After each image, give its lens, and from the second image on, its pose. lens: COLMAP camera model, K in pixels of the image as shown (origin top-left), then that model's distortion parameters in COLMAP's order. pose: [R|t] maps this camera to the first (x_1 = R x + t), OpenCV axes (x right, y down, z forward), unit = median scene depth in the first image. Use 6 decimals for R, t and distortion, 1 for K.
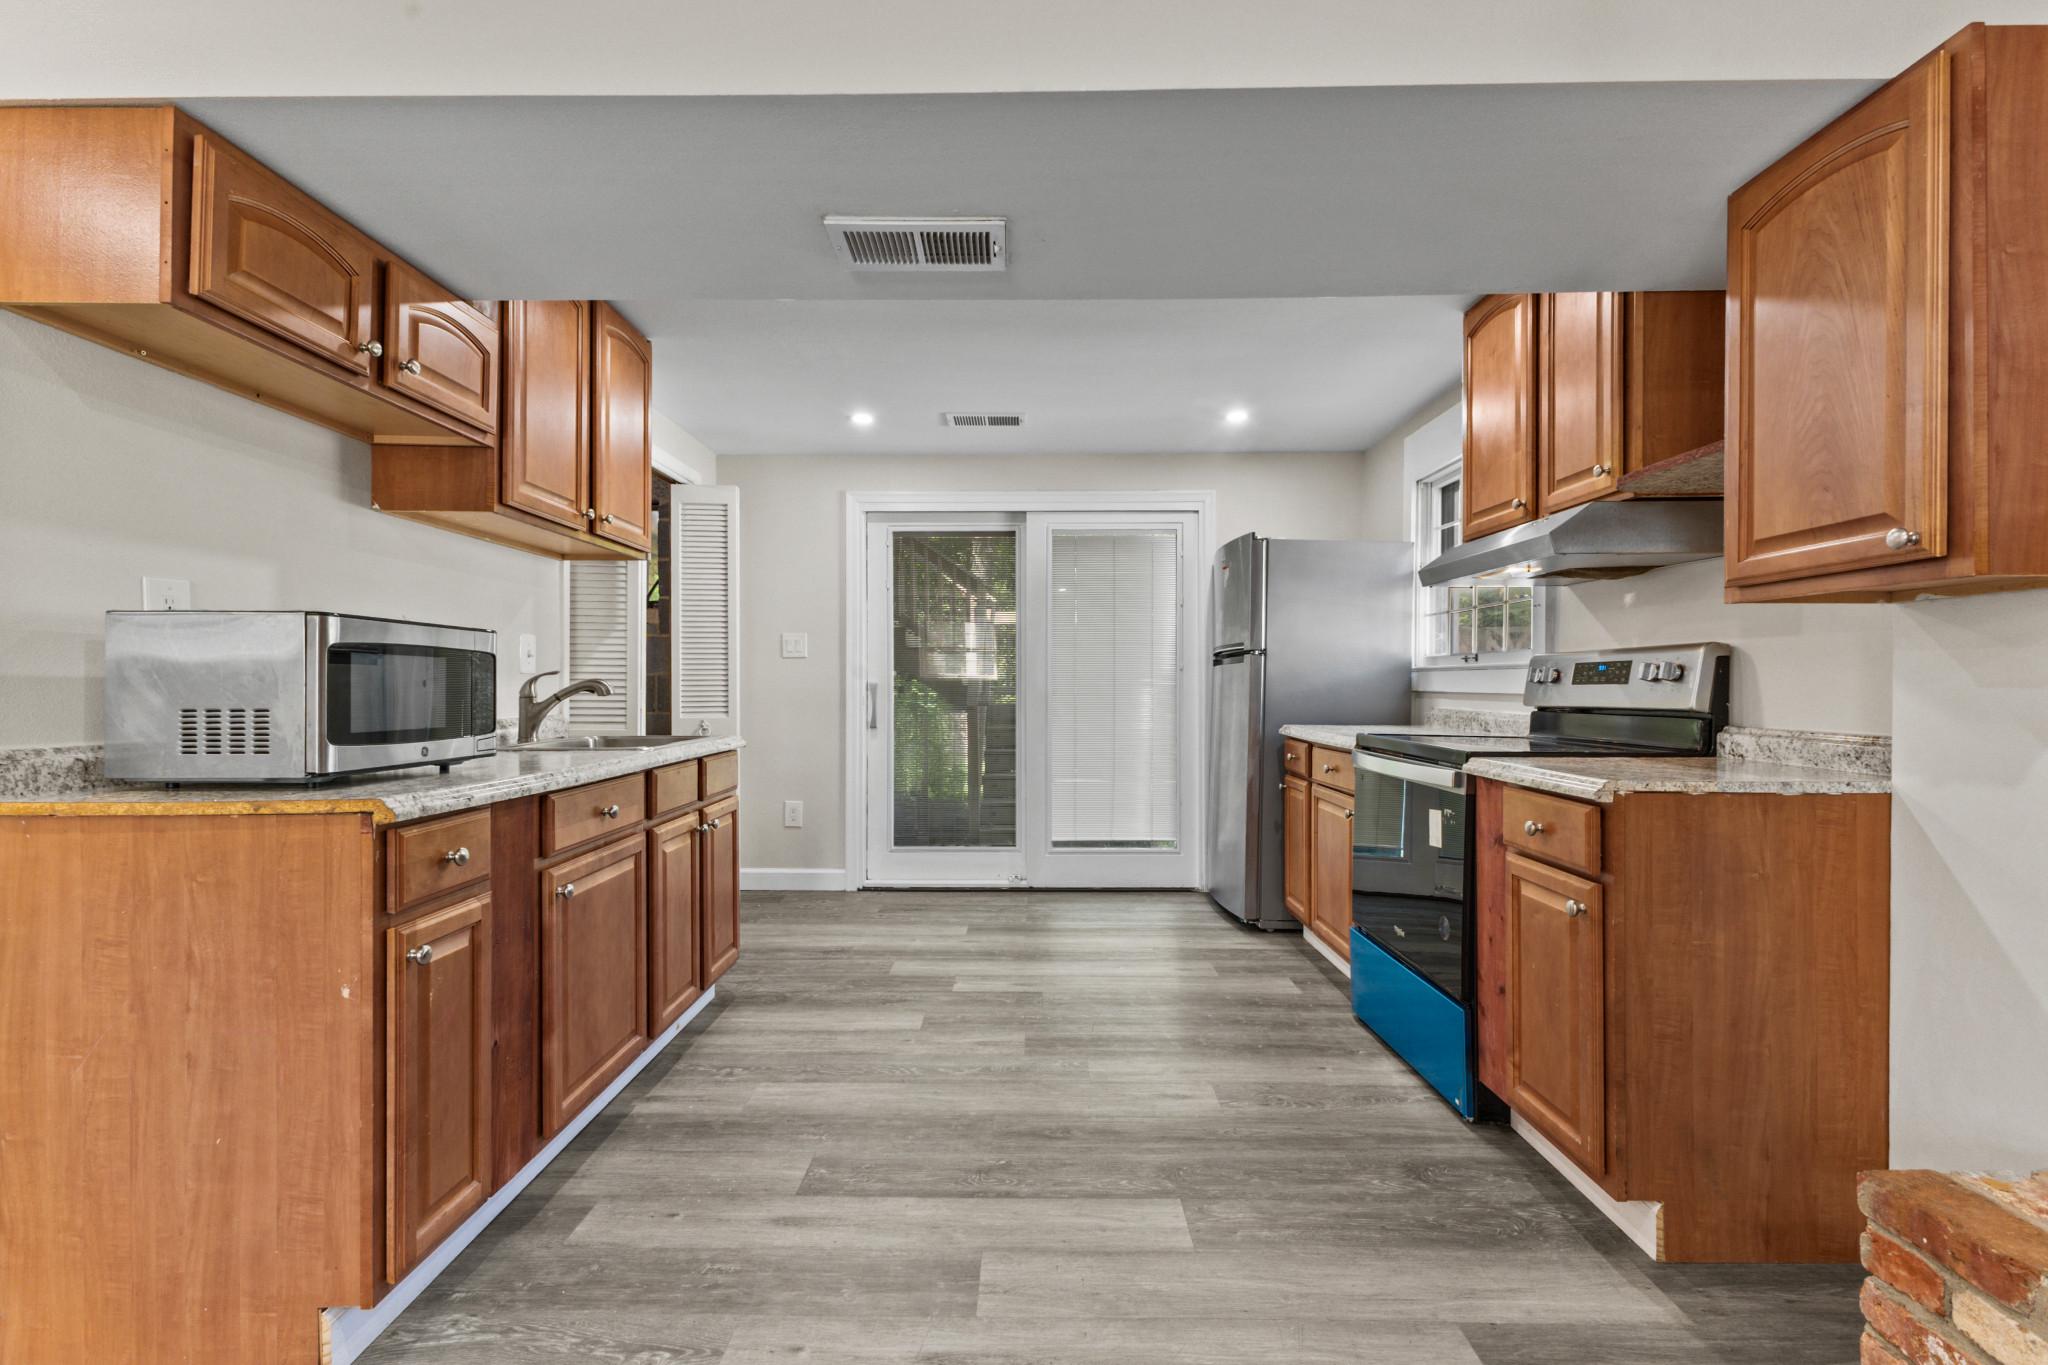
lens RADIAL K [[904.0, 0, 1024.5], [0, 904.0, 686.1], [0, 0, 1]] dist [0.002683, 0.000183]
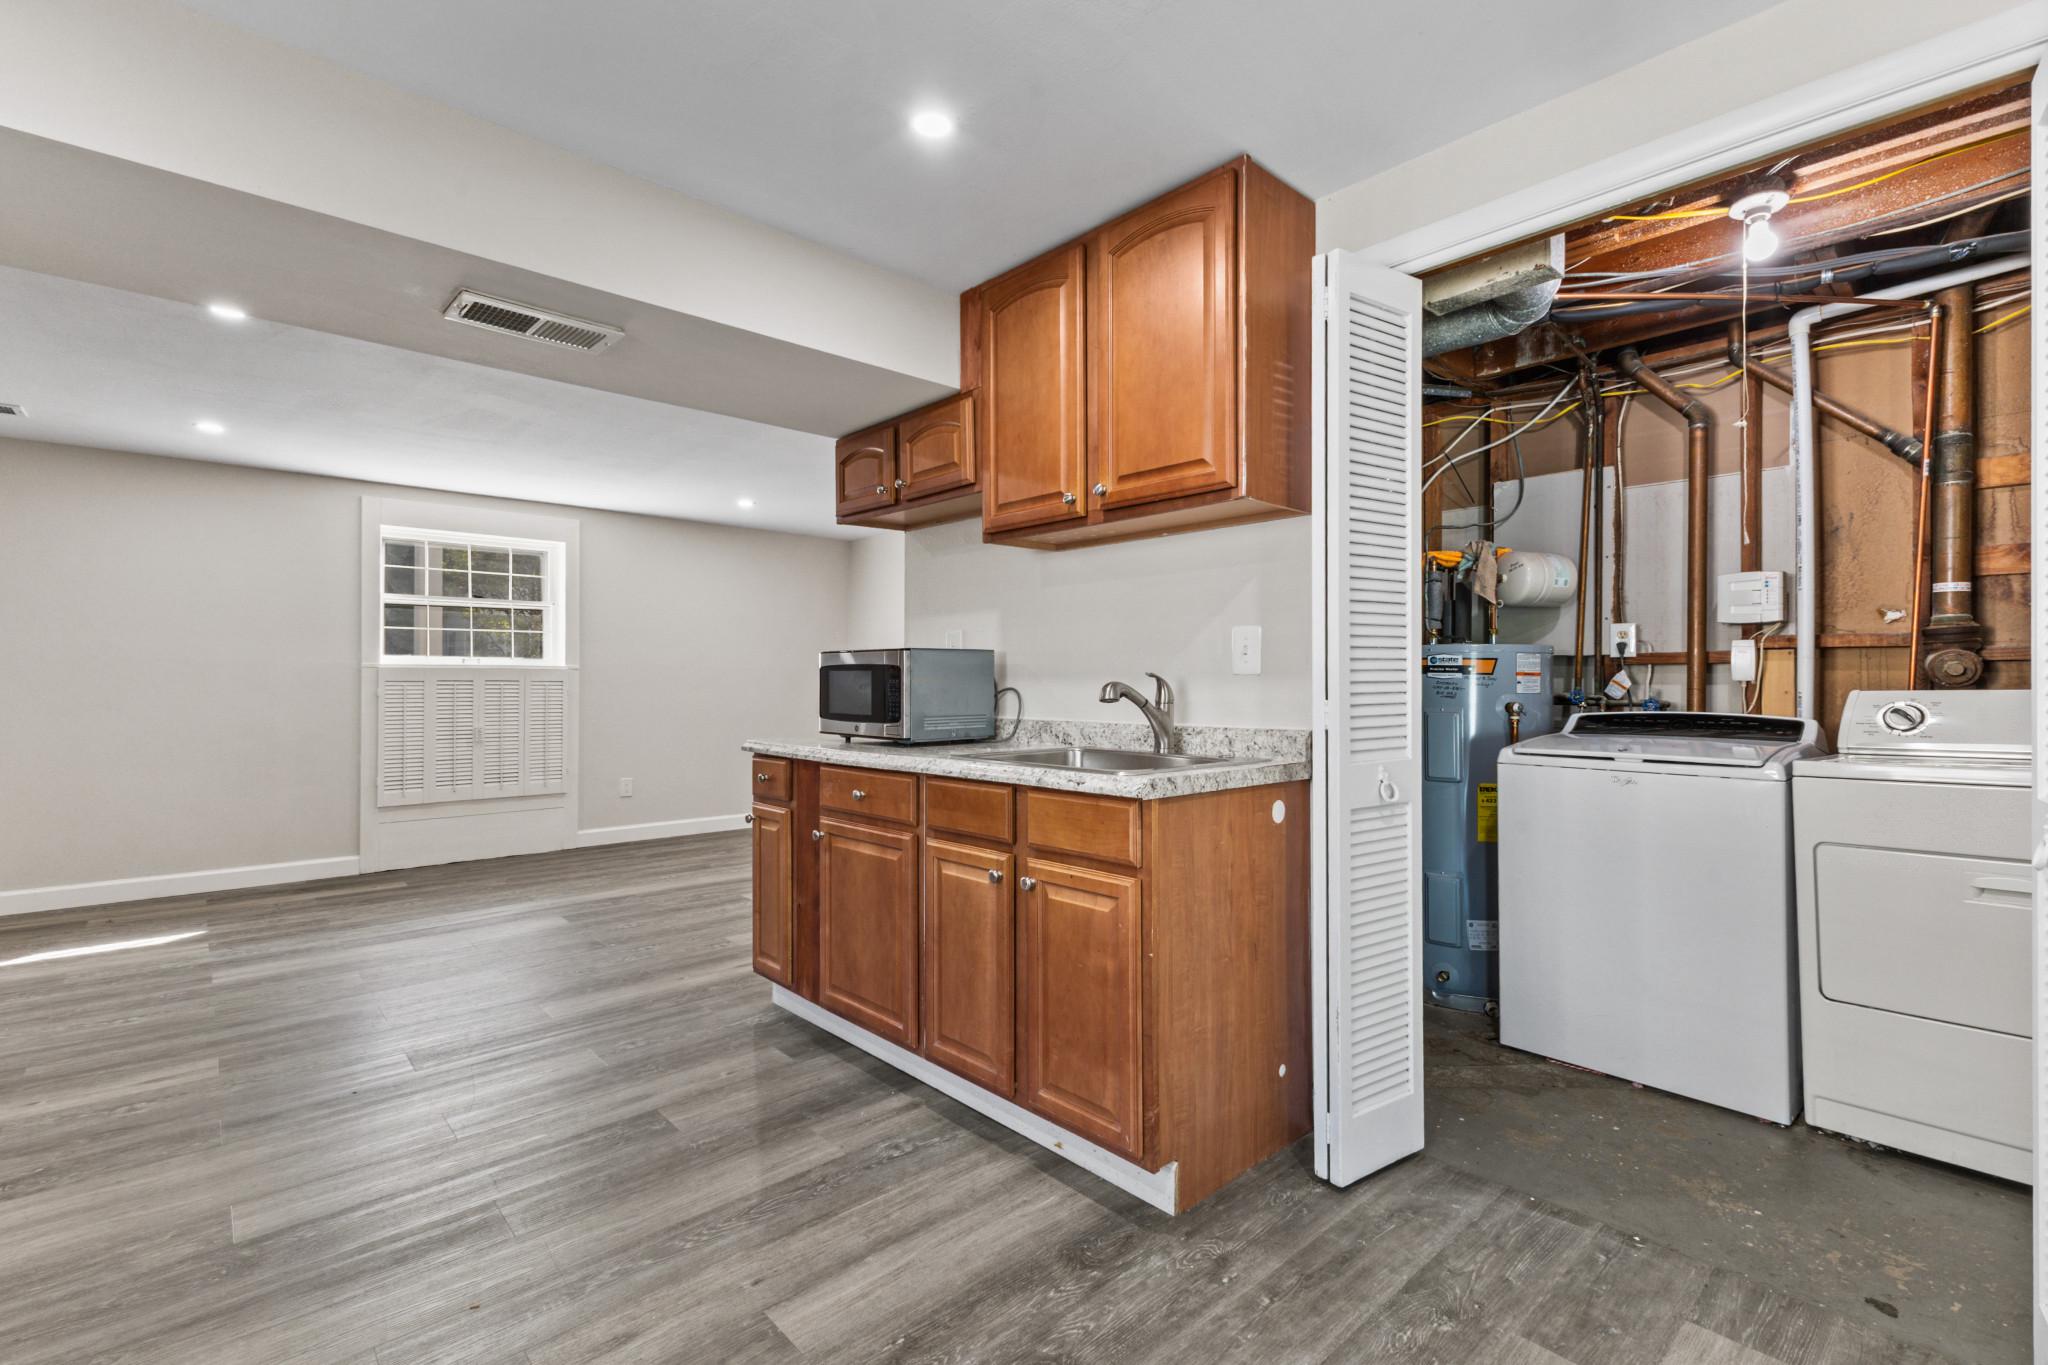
lens RADIAL K [[904.0, 0, 1028.5], [0, 904.0, 674.0], [0, 0, 1]] dist [0.002683, 0.000183]
pose [[-0.726724, -0.004038, -0.686918, 0.187532], [0.000697, 0.999978, -0.006616, -0.012000], [0.686930, -0.005287, -0.726705, 1.884486]]
